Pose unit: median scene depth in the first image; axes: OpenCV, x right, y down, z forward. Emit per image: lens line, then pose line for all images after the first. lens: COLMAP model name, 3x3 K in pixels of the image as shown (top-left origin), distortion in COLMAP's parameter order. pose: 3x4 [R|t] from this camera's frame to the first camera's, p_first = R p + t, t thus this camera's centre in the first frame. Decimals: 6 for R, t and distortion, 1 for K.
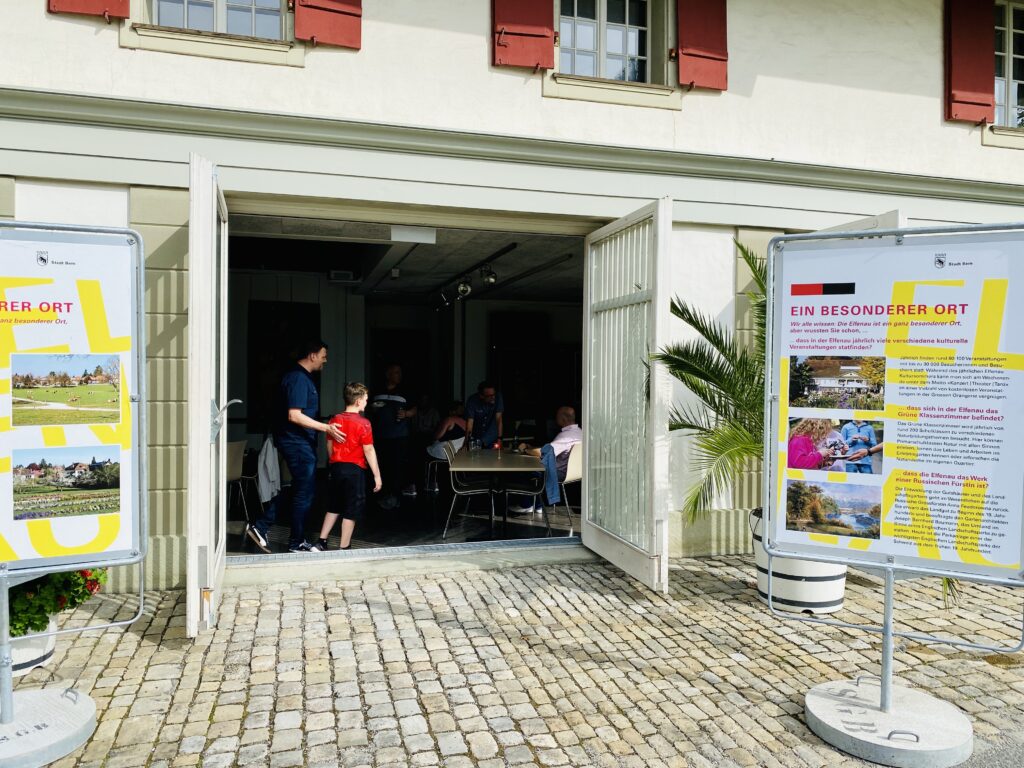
lens RADIAL K [[780.5, 0, 505.7], [0, 780.5, 384.7], [0, 0, 1]] dist [0.003705, -0.006106]
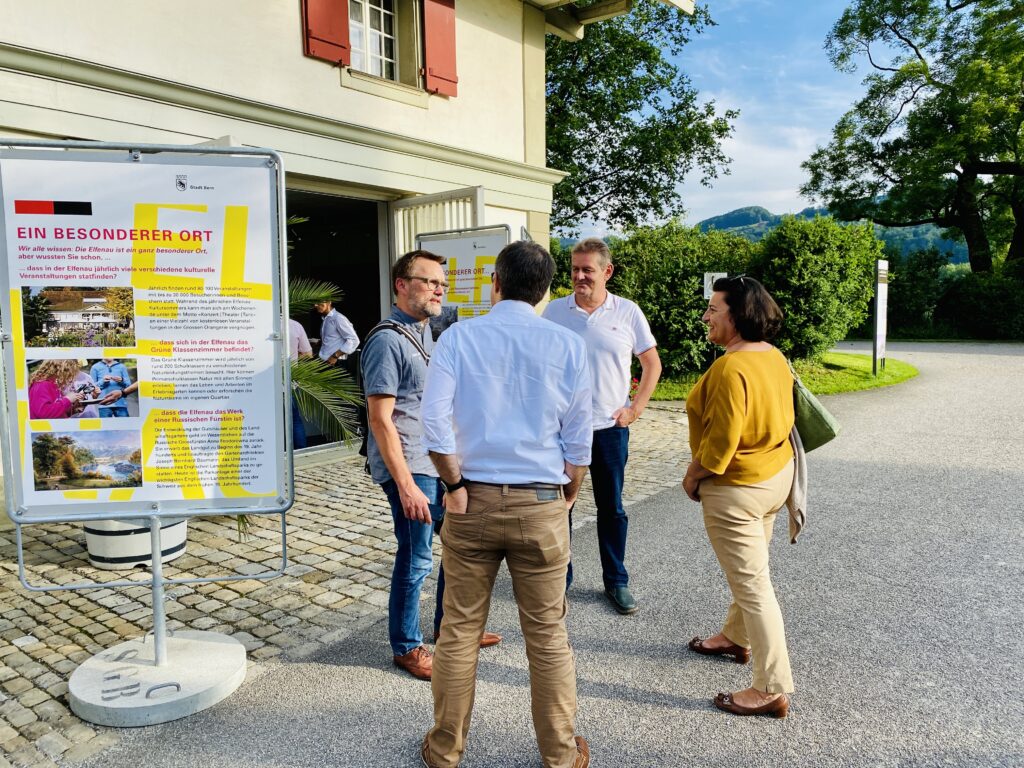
lens RADIAL K [[780.5, 0, 505.7], [0, 780.5, 384.7], [0, 0, 1]] dist [0.003705, -0.006106]
pose [[0.798463, -0.077083, 0.597089, 0.279212], [0.029905, 0.995623, 0.088543, 0.009445], [-0.601301, -0.052842, 0.797273, 0.013194]]
